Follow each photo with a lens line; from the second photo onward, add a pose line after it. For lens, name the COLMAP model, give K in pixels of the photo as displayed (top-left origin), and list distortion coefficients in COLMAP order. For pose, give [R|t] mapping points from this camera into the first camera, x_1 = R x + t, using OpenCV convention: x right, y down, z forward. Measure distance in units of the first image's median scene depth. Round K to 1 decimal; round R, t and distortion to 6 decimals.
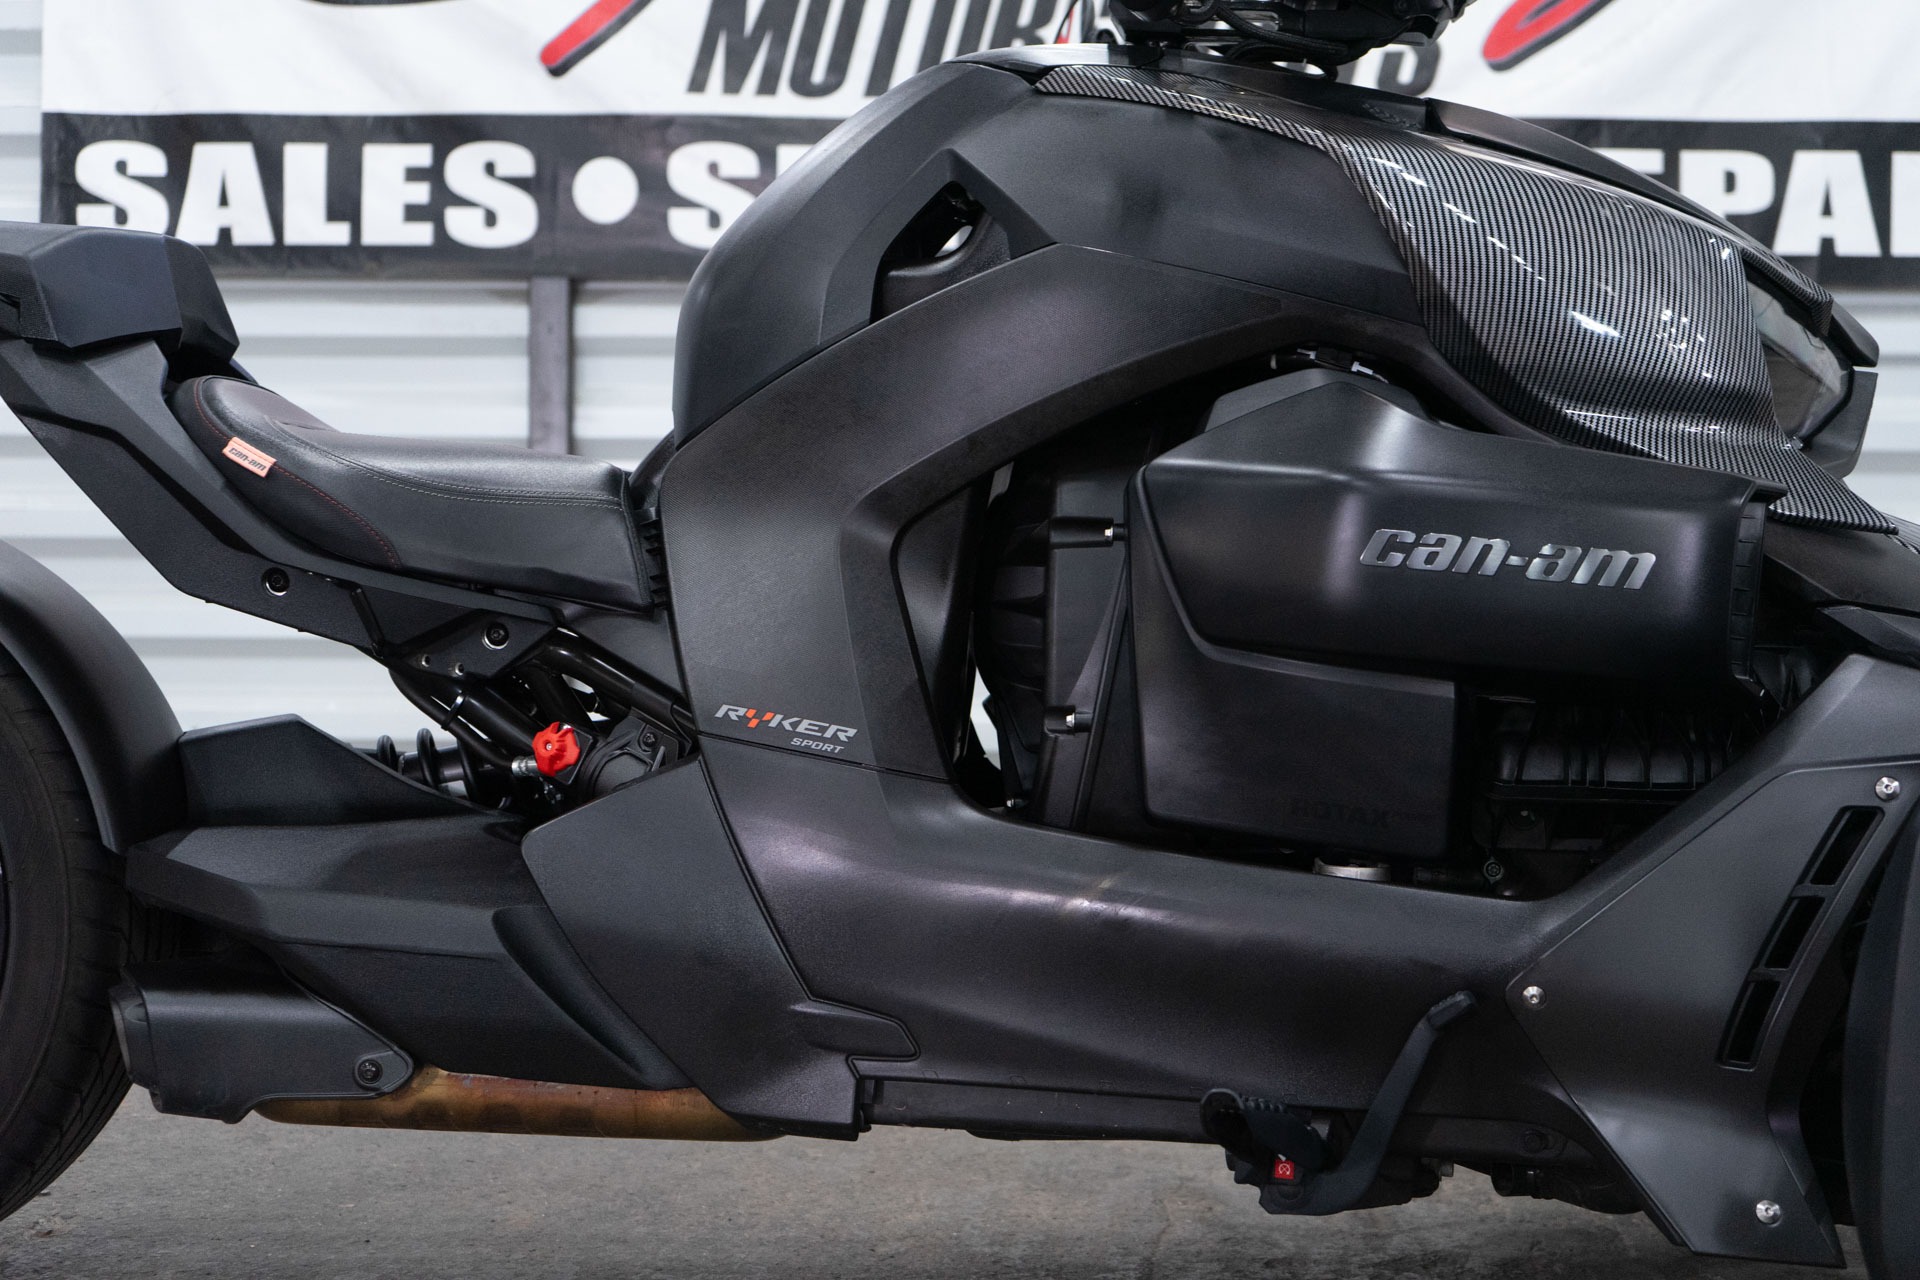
lens RADIAL K [[2597.4, 0, 960.0], [0, 2597.4, 640.0], [0, 0, 1]] dist [0.016122, 0.017221]
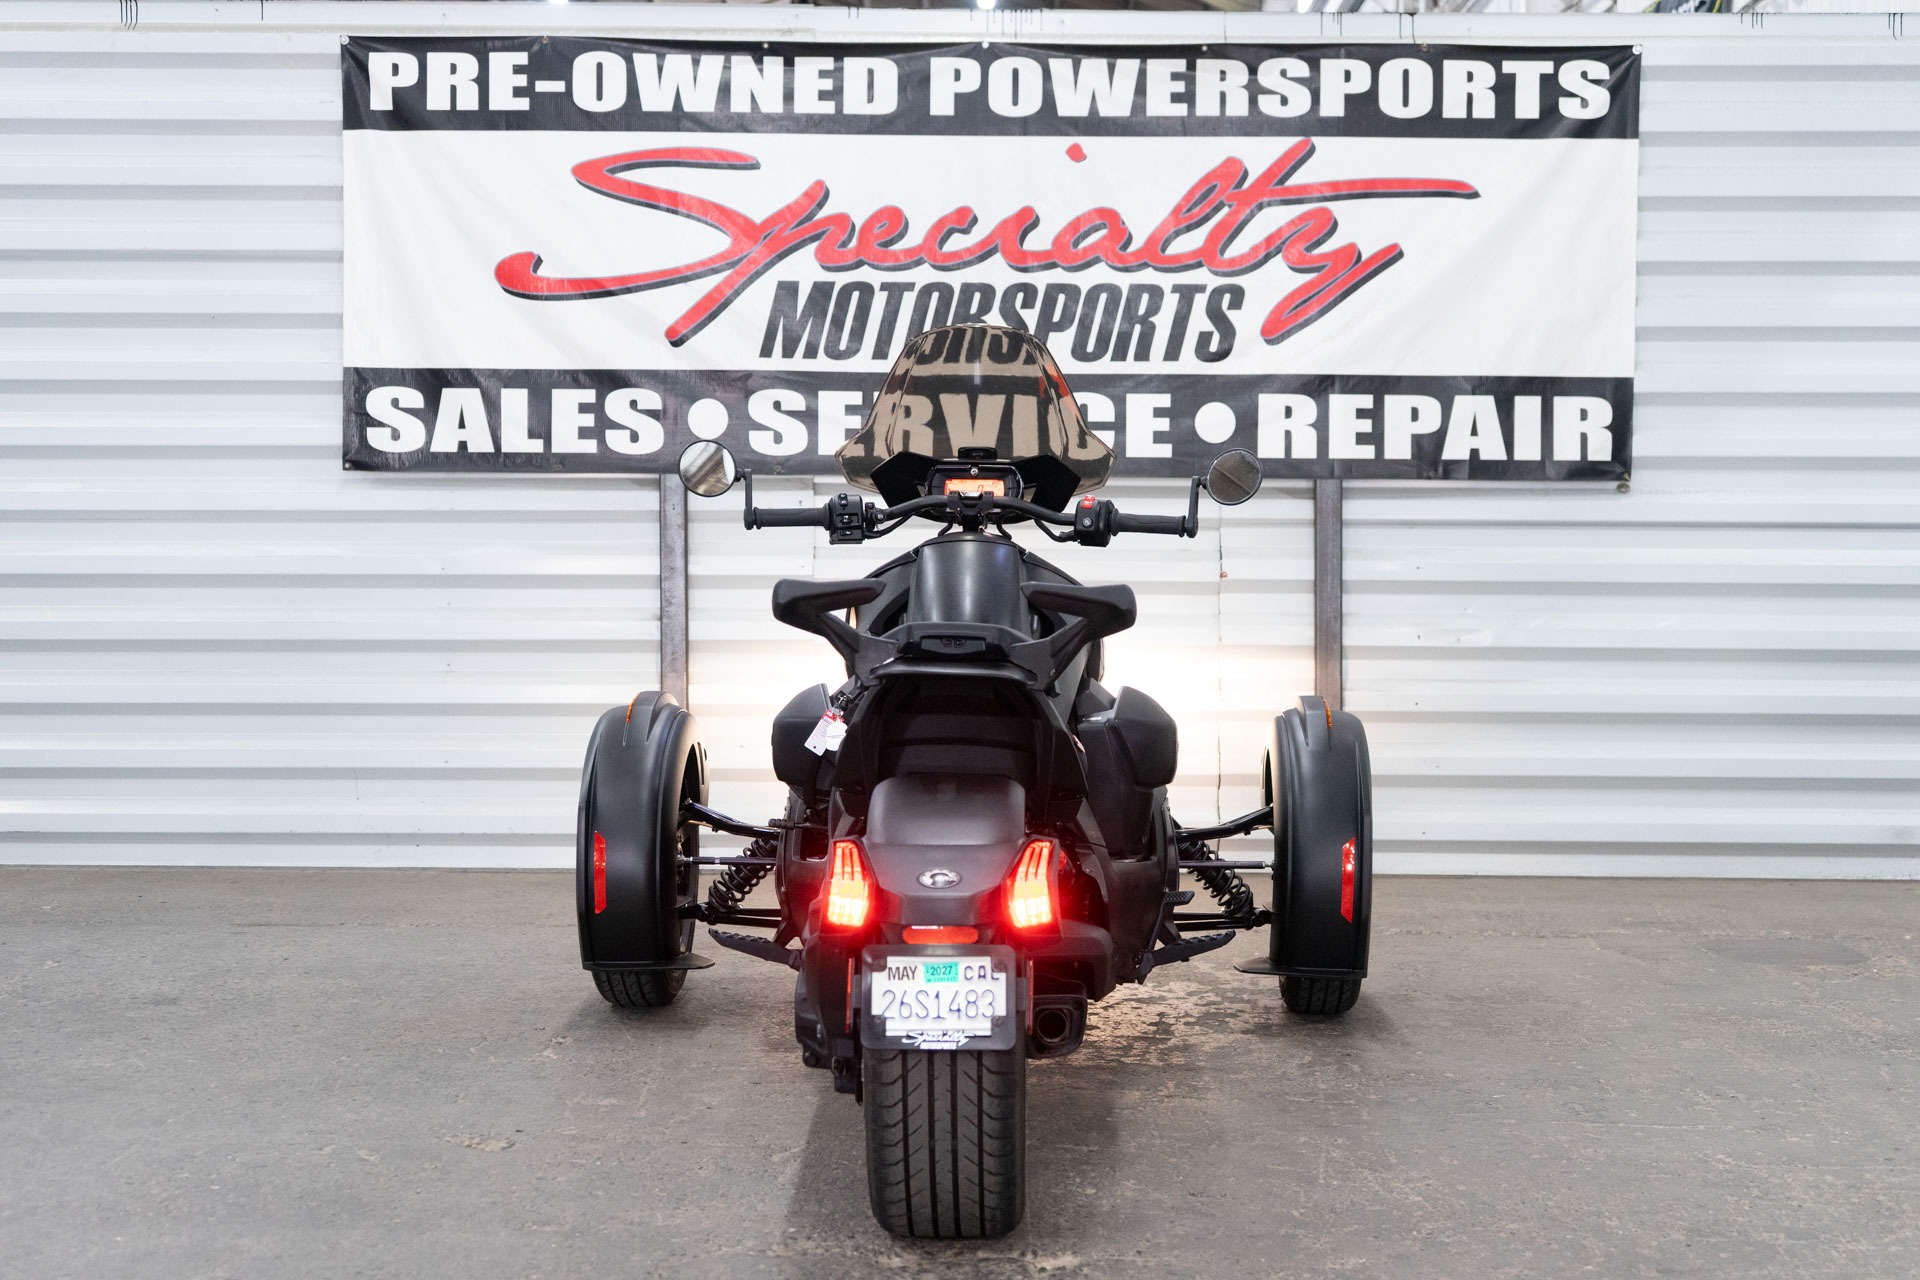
lens RADIAL K [[2597.4, 0, 960.0], [0, 2597.4, 640.0], [0, 0, 1]] dist [0.016122, 0.017221]
pose [[0.999546, -0.006206, 0.029481, -0.030525], [0.005185, 0.999389, 0.034565, -0.092348], [-0.029678, -0.034396, 0.998968, -0.579645]]
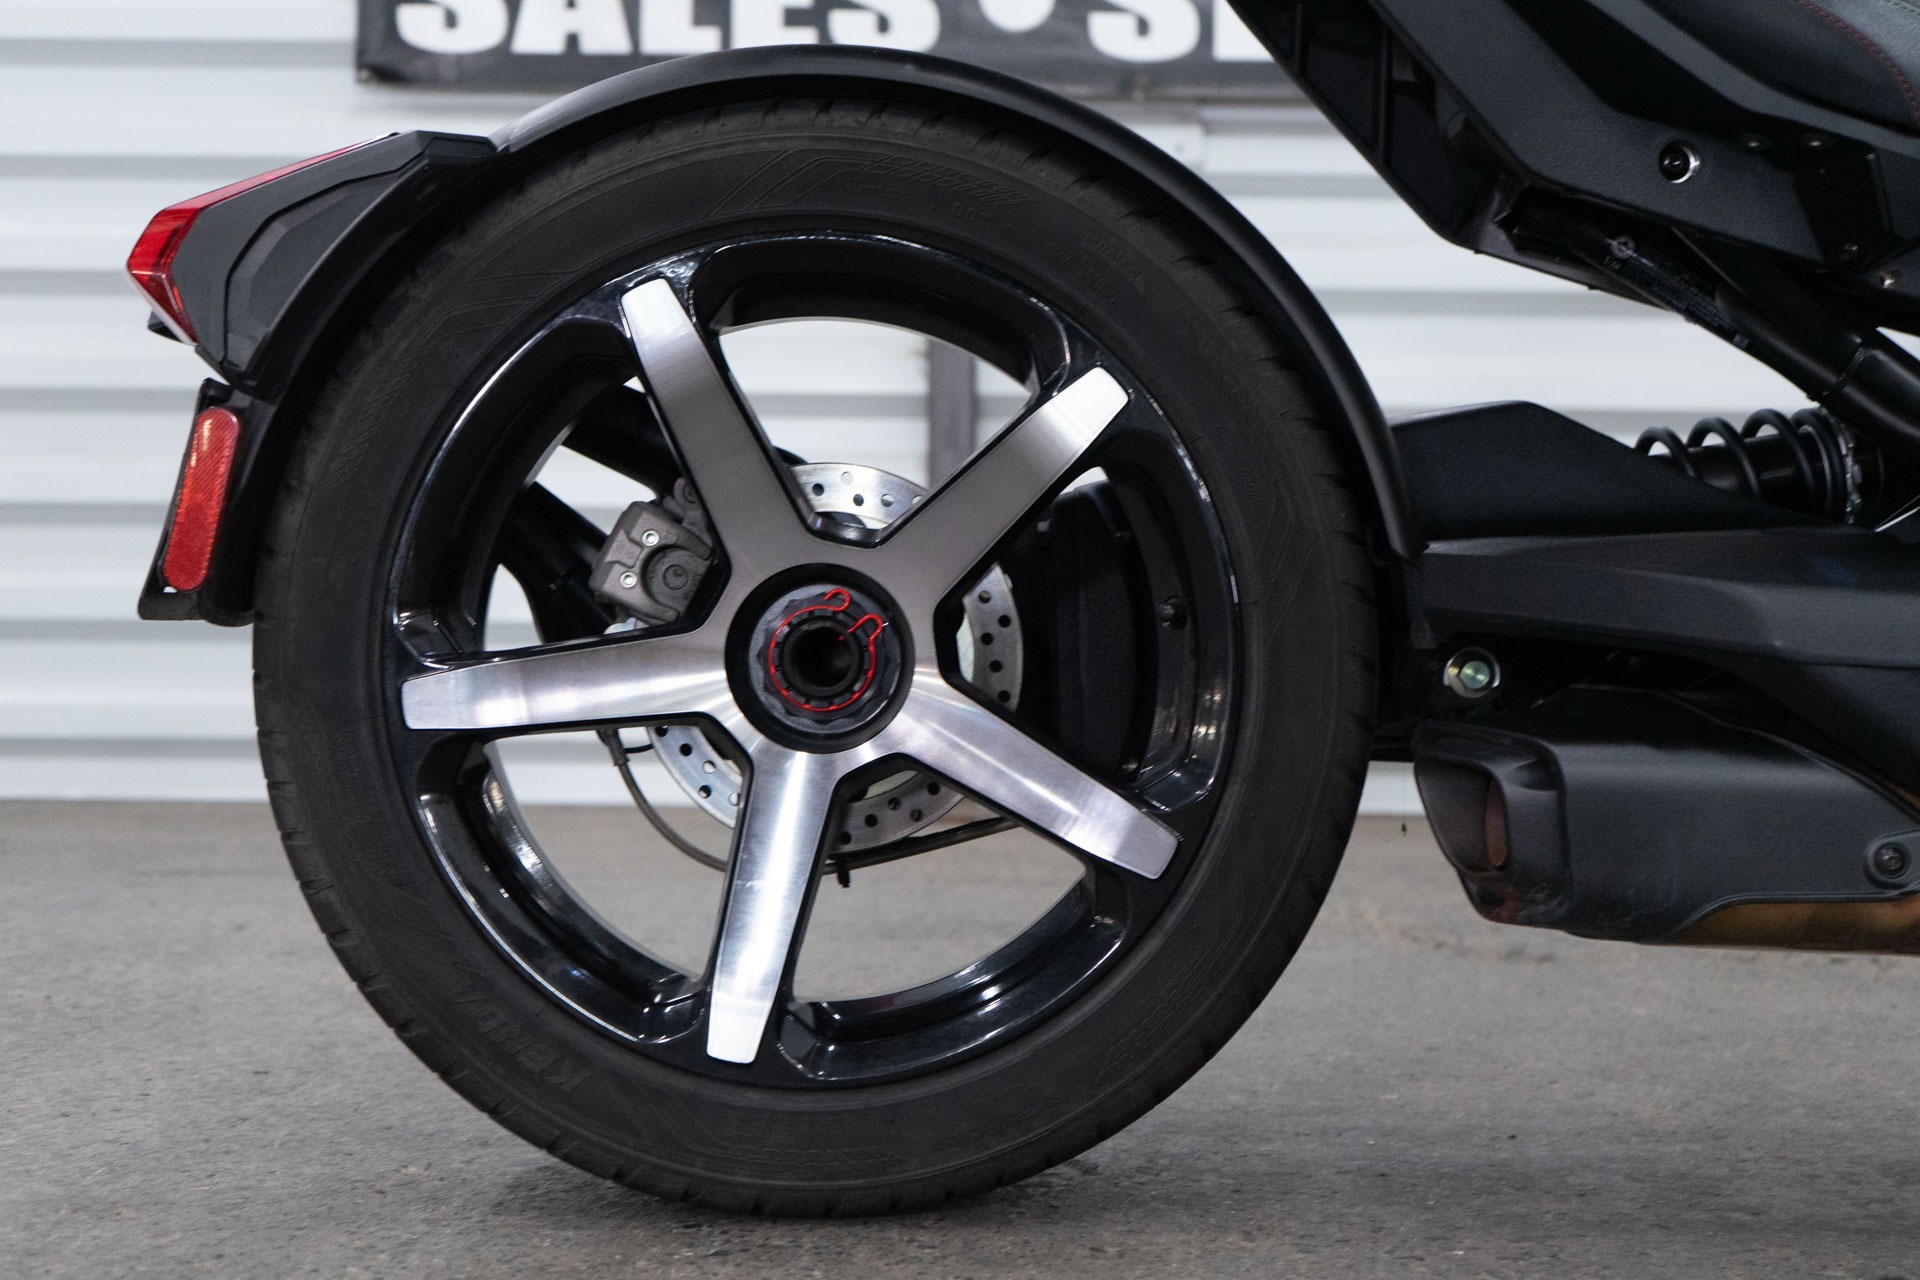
lens RADIAL K [[2597.4, 0, 960.0], [0, 2597.4, 640.0], [0, 0, 1]] dist [0.016122, 0.017221]
pose [[0.999073, 0.000395, 0.043057, -0.191881], [-0.000602, 0.999988, 0.004796, 0.040336], [-0.043055, -0.004817, 0.999061, 0.126367]]
